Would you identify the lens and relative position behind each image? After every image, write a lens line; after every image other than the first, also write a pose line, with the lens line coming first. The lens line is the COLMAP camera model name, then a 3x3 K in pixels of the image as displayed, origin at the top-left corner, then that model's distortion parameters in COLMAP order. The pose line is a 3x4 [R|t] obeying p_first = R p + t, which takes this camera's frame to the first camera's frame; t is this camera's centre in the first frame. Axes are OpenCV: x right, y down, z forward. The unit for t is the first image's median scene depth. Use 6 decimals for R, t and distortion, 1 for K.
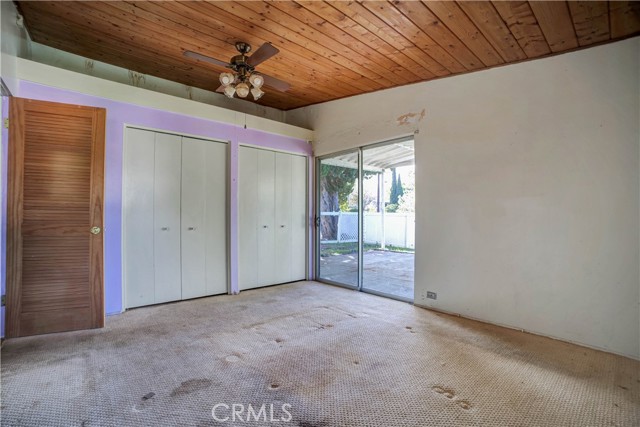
lens RADIAL K [[286.7, 0, 313.1], [0, 286.7, 216.0], [0, 0, 1]] dist [-0.097598, 0.039638]
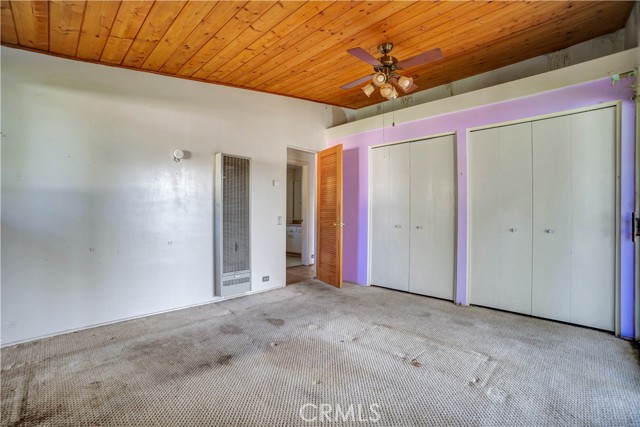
lens RADIAL K [[286.7, 0, 313.1], [0, 286.7, 216.0], [0, 0, 1]] dist [-0.097598, 0.039638]
pose [[0.083814, 0.002000, -0.996479, 0.718739], [-0.002351, 0.999996, 0.001810, 0.001907], [0.996479, 0.002192, 0.083819, 0.640685]]
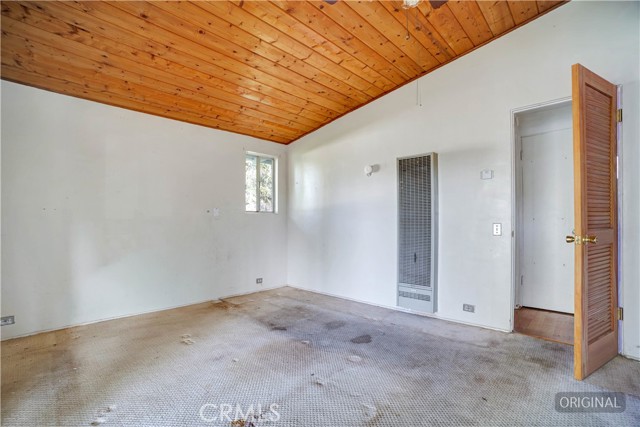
lens RADIAL K [[291.3, 0, 317.8], [0, 291.3, 223.7], [0, 0, 1]] dist [-0.042289, 0.000199]
pose [[-0.994856, 0.003037, -0.101249, -0.034361], [0.003261, 0.999993, -0.002047, 0.008857], [0.101242, -0.002367, -0.994859, 1.479812]]
